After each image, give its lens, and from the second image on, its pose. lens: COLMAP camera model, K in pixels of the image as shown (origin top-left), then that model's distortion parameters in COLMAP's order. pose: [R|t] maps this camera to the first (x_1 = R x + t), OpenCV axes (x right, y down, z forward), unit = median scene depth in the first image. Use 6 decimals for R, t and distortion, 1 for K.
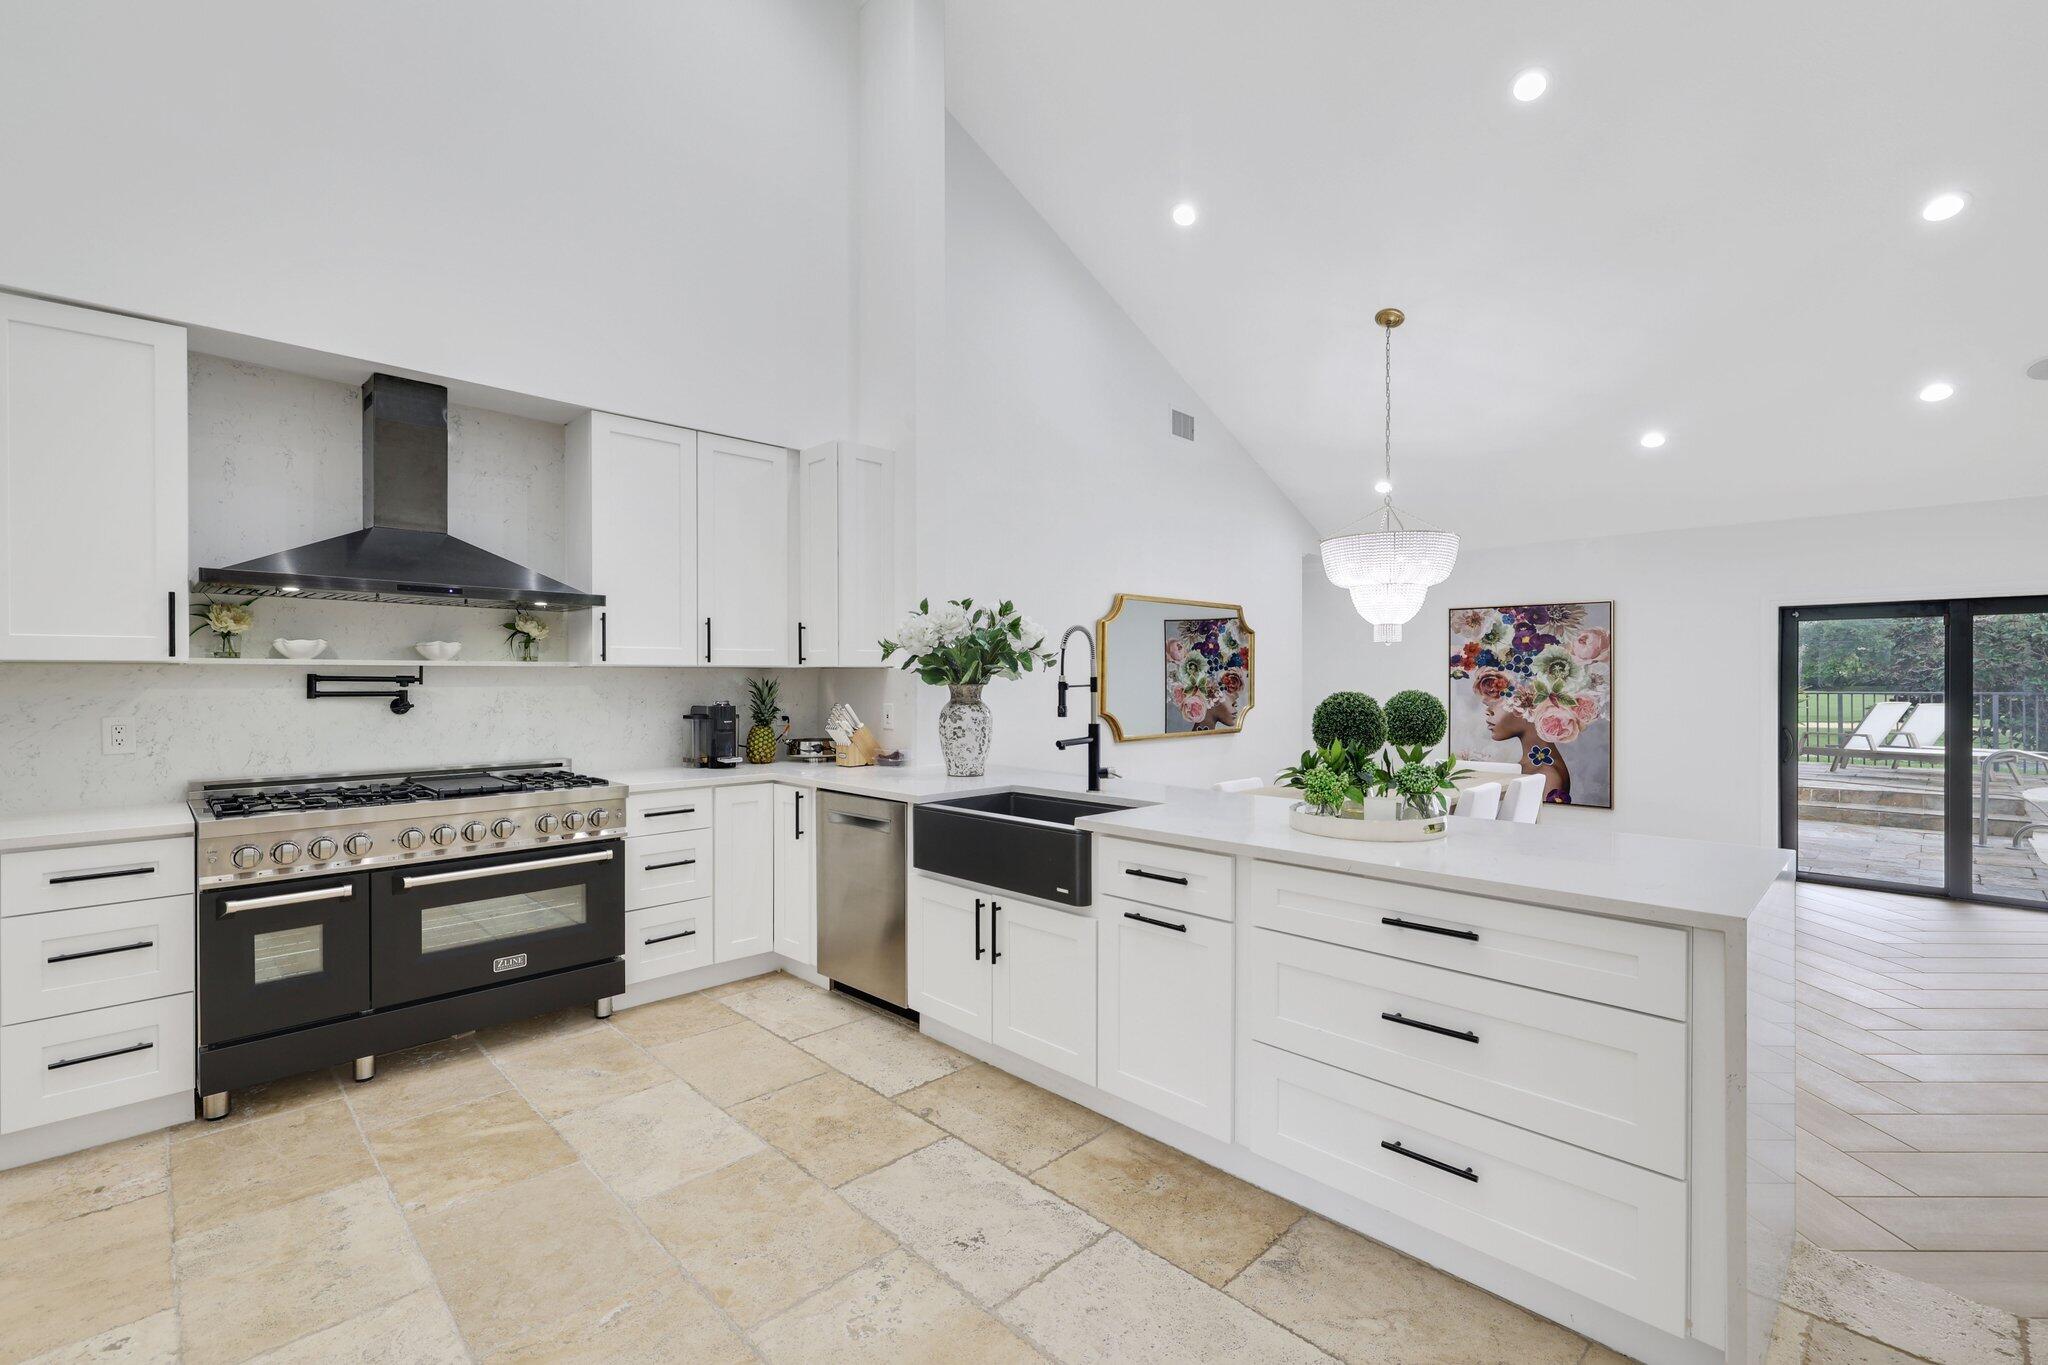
lens RADIAL K [[899.0, 0, 1019.3], [0, 899.0, 678.1], [0, 0, 1]] dist [0.001819, 0.000322]
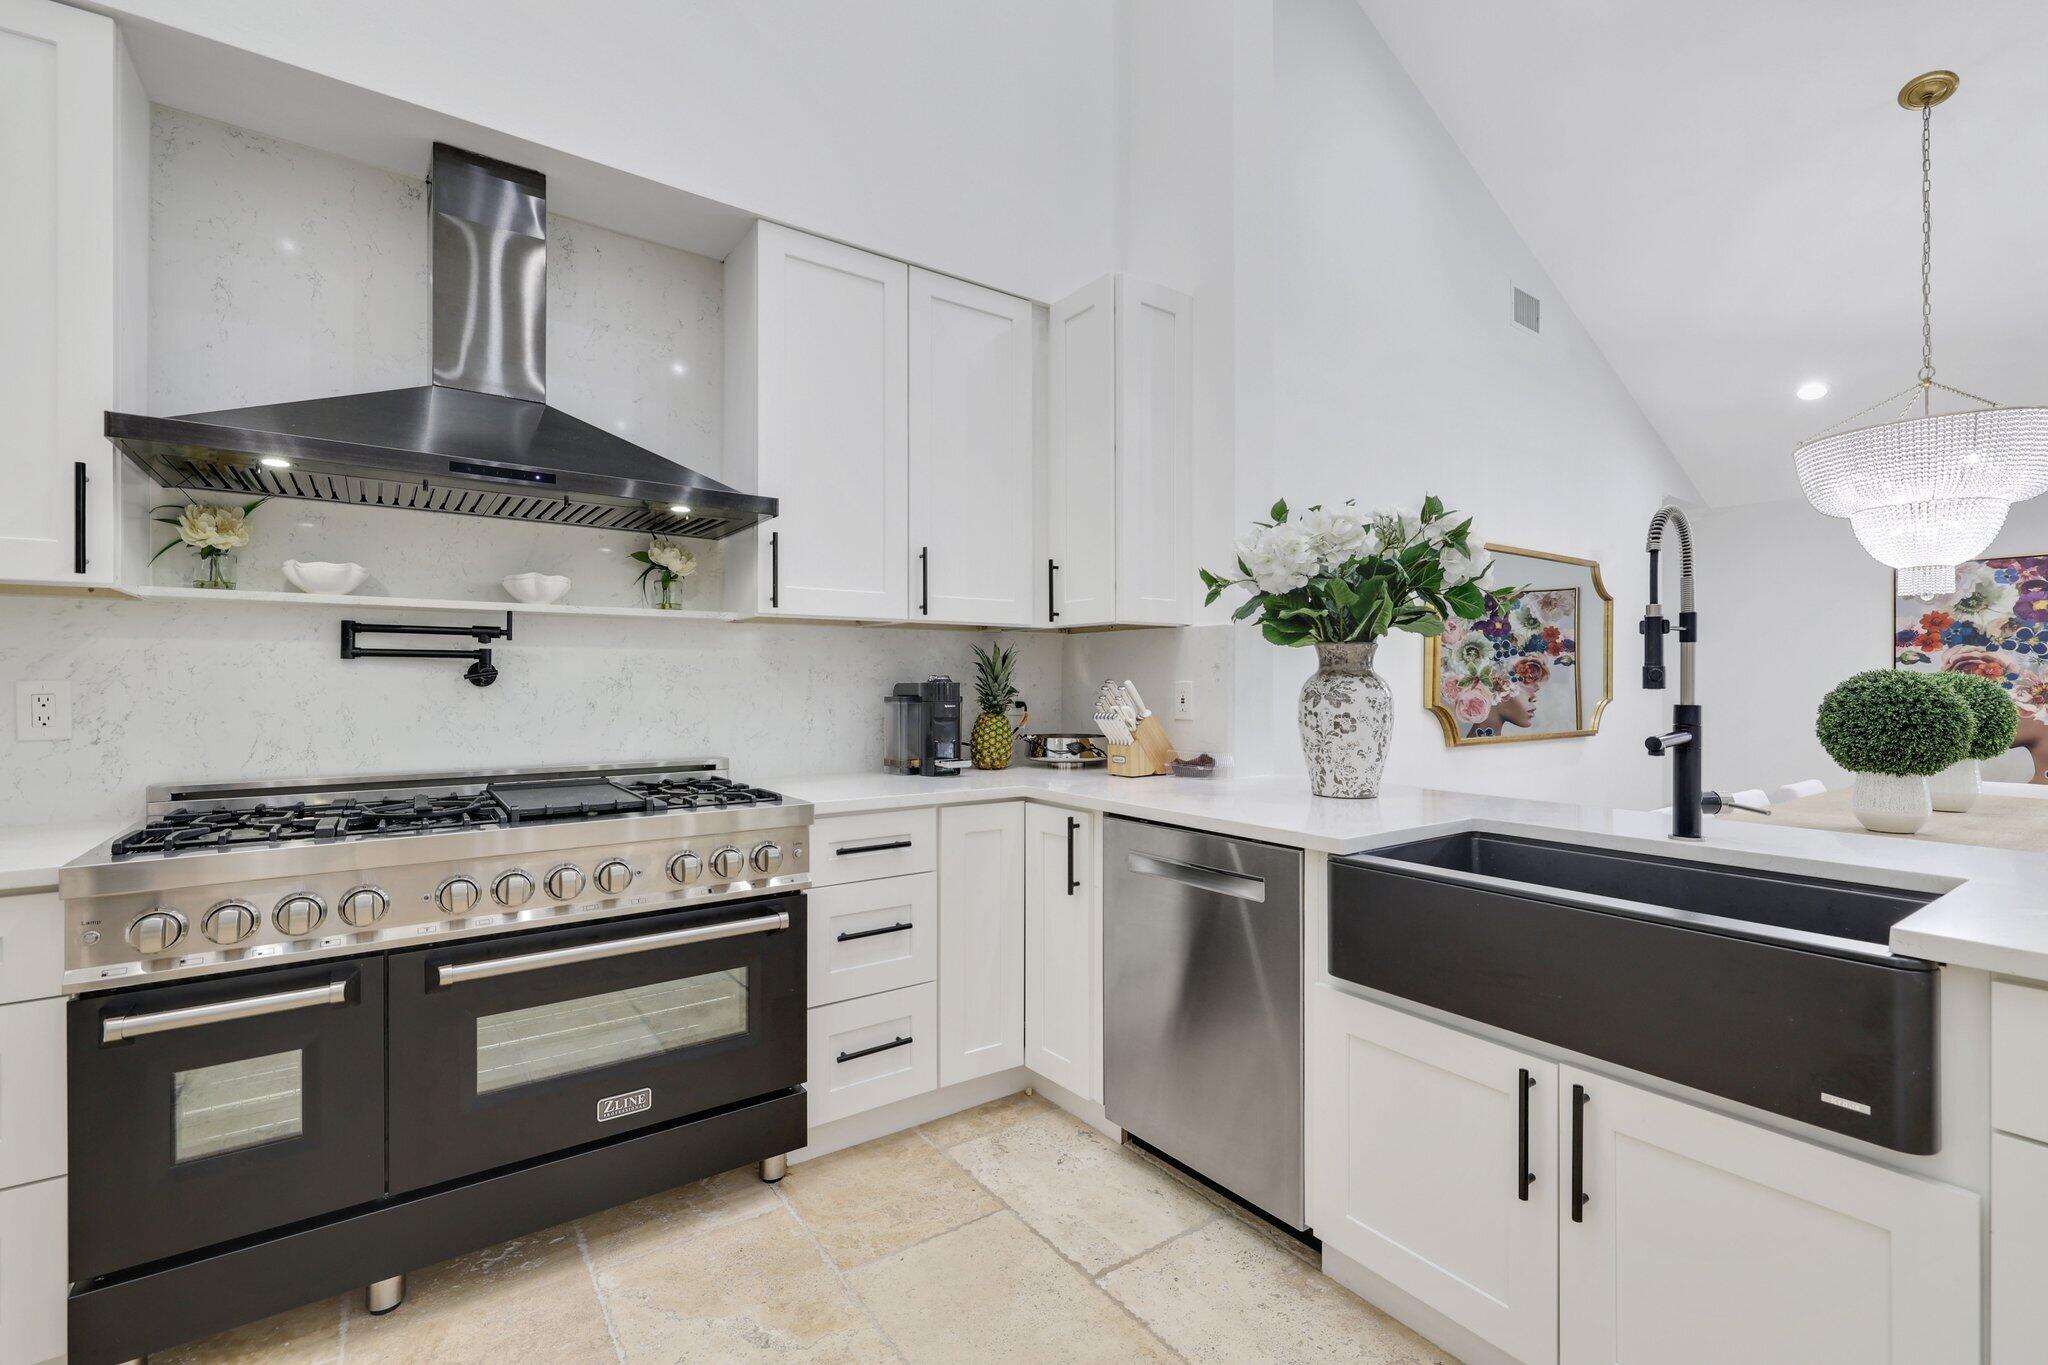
lens RADIAL K [[899.0, 0, 1023.4], [0, 899.0, 676.7], [0, 0, 1]] dist [0.001819, 0.000322]
pose [[0.987716, 0.001251, -0.156256, -0.202571], [-0.002093, 0.999984, -0.005223, 0.036845], [0.156247, 0.005486, 0.987703, 0.427887]]
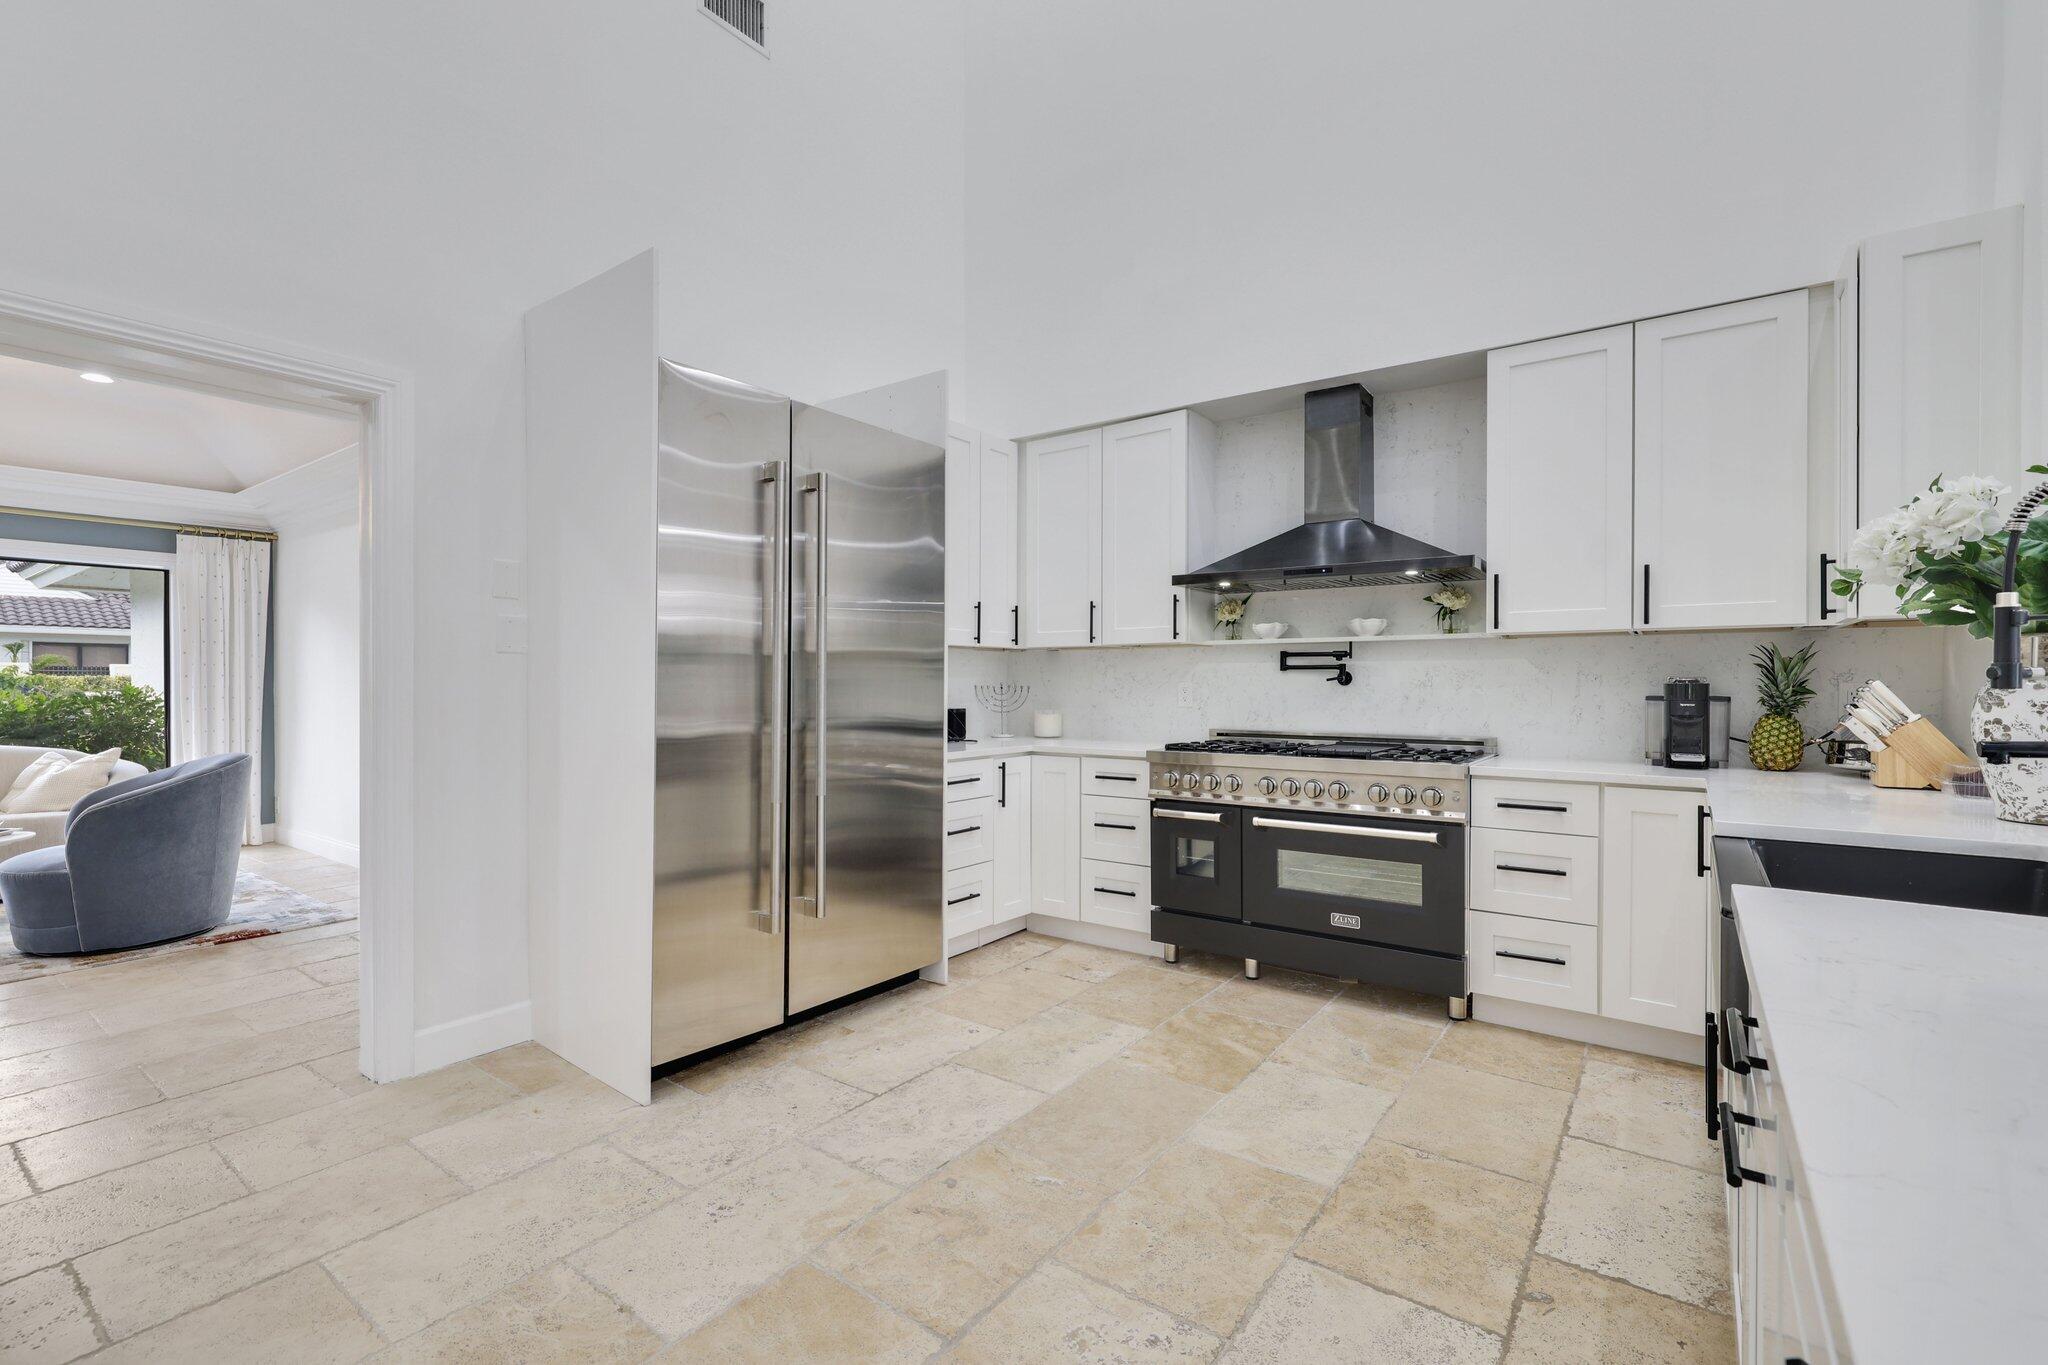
lens RADIAL K [[899.0, 0, 1019.8], [0, 899.0, 689.3], [0, 0, 1]] dist [0.001819, 0.000322]
pose [[0.160989, 0.008117, -0.986923, 0.371794], [-0.002366, 0.999966, 0.007838, 0.038429], [0.986953, 0.001074, 0.161003, 0.429237]]
